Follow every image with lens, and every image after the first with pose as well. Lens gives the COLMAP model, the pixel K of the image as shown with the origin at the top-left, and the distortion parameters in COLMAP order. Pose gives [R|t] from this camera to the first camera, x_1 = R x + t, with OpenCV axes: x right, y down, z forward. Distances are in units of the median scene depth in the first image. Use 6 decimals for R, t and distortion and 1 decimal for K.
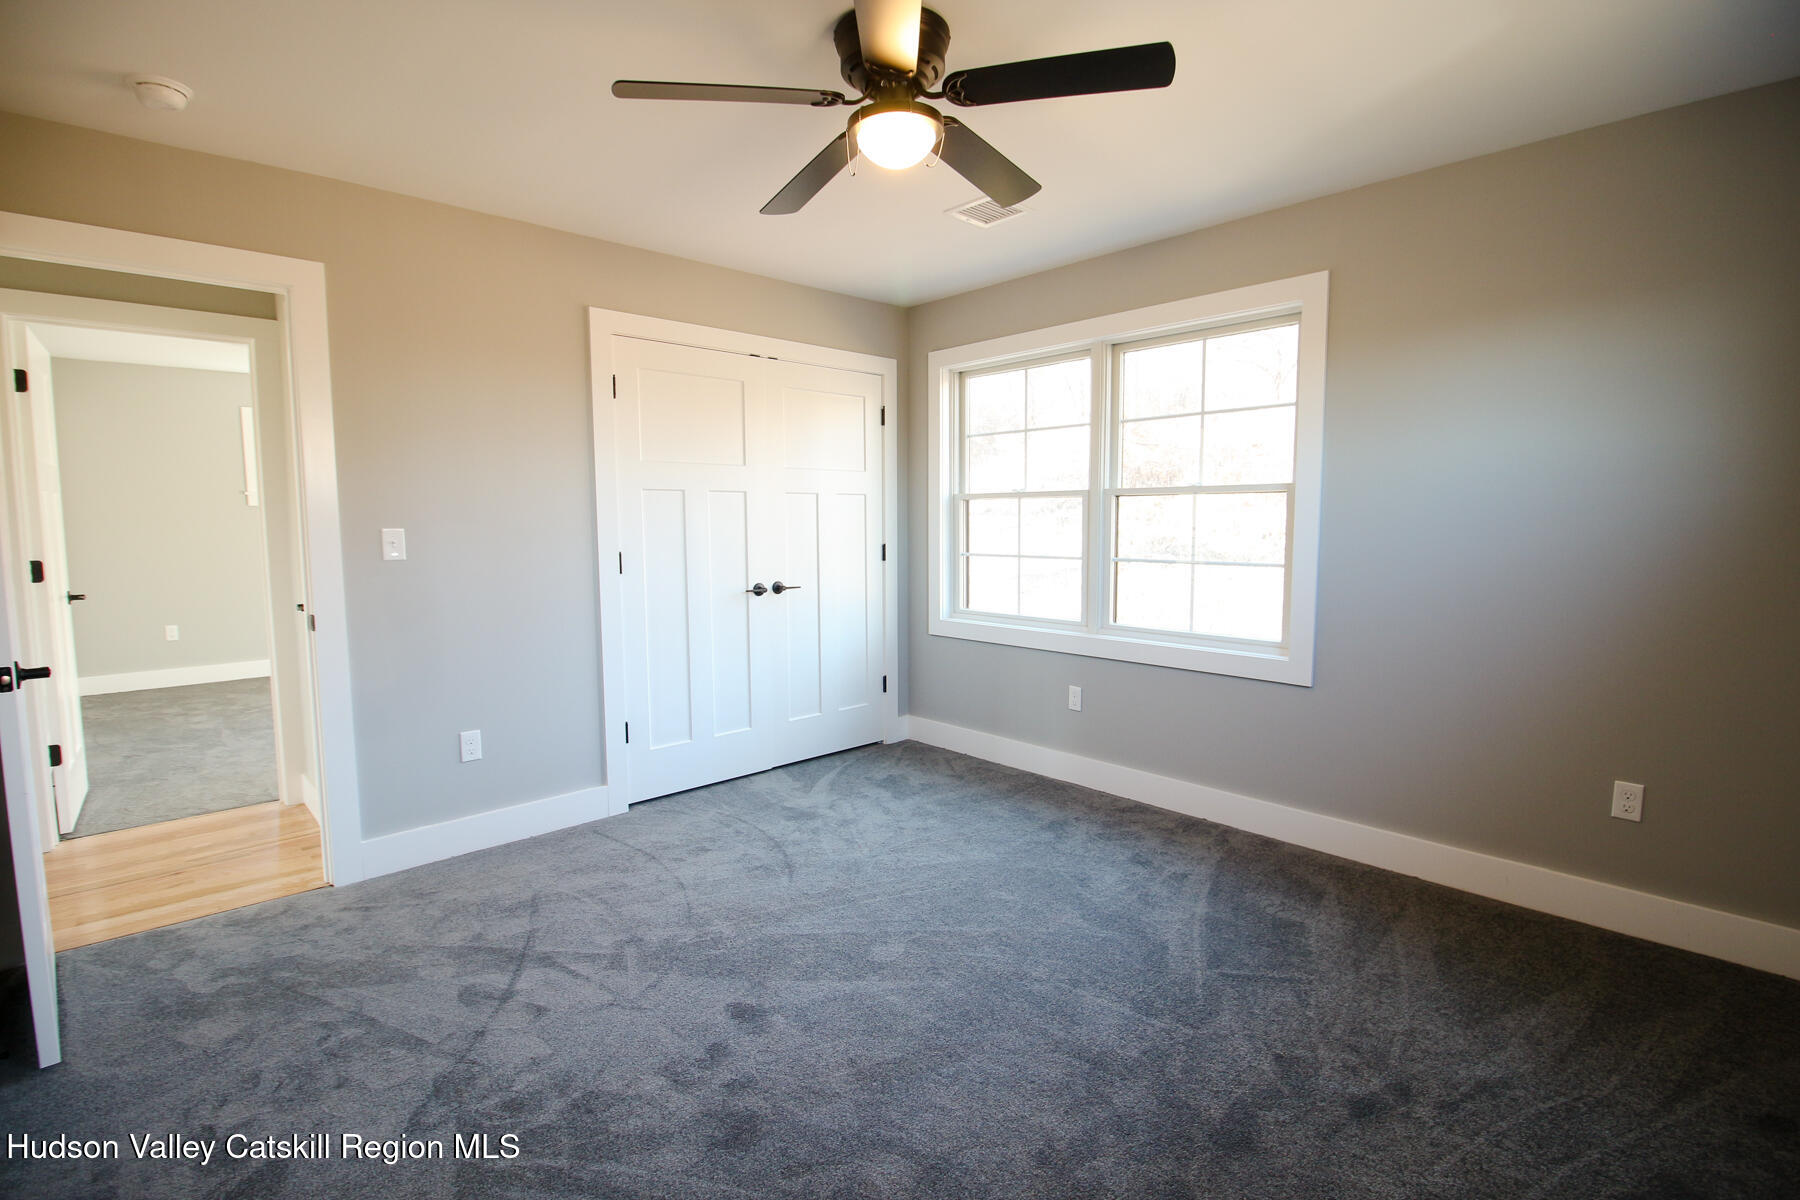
lens RADIAL K [[818.5, 0, 916.3], [0, 818.5, 587.9], [0, 0, 1]] dist [-0.004834, -0.002906]
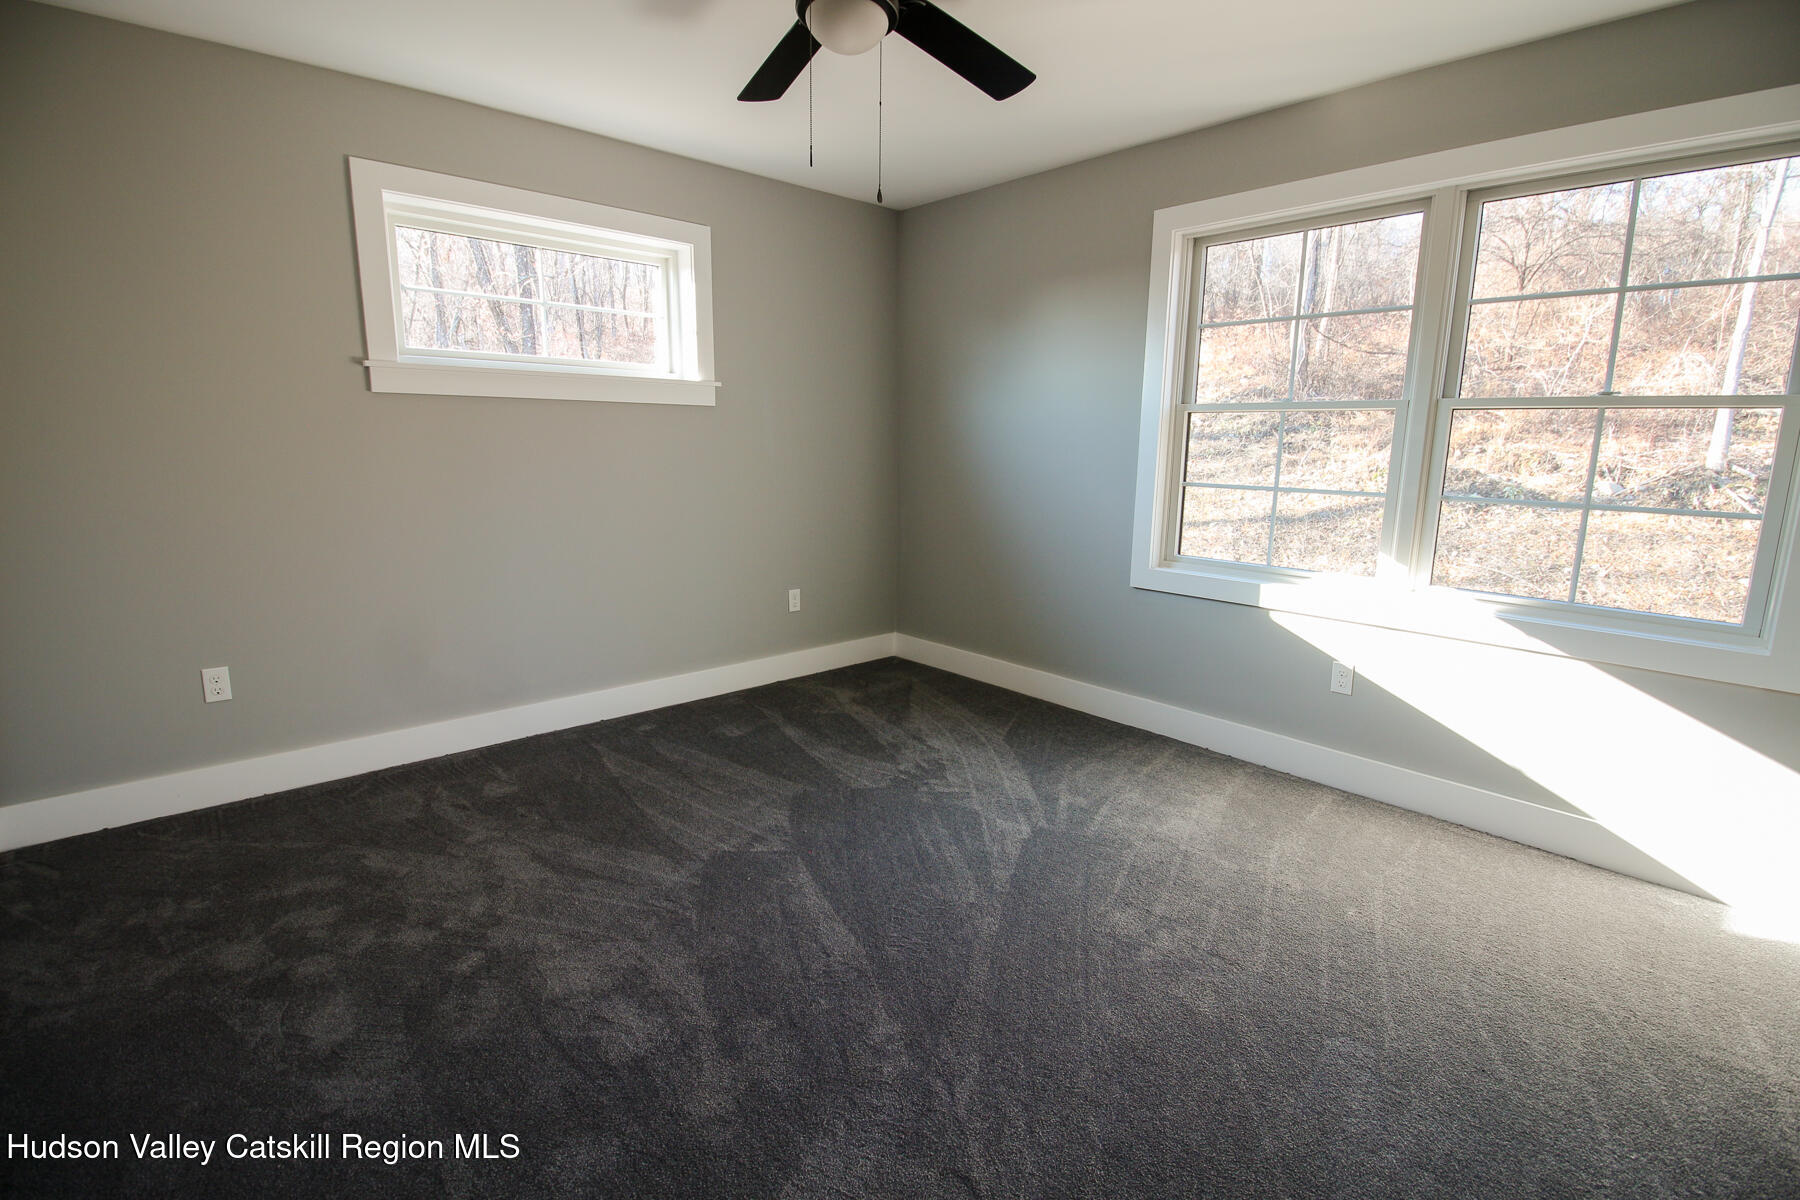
lens RADIAL K [[837.8, 0, 902.9], [0, 837.8, 602.5], [0, 0, 1]] dist [-0.010583, -0.002286]
pose [[0.999843, 0.016108, -0.007370, -0.246145], [-0.015163, 0.993353, 0.114101, -0.021277], [0.009159, -0.113971, 0.993442, 0.255280]]
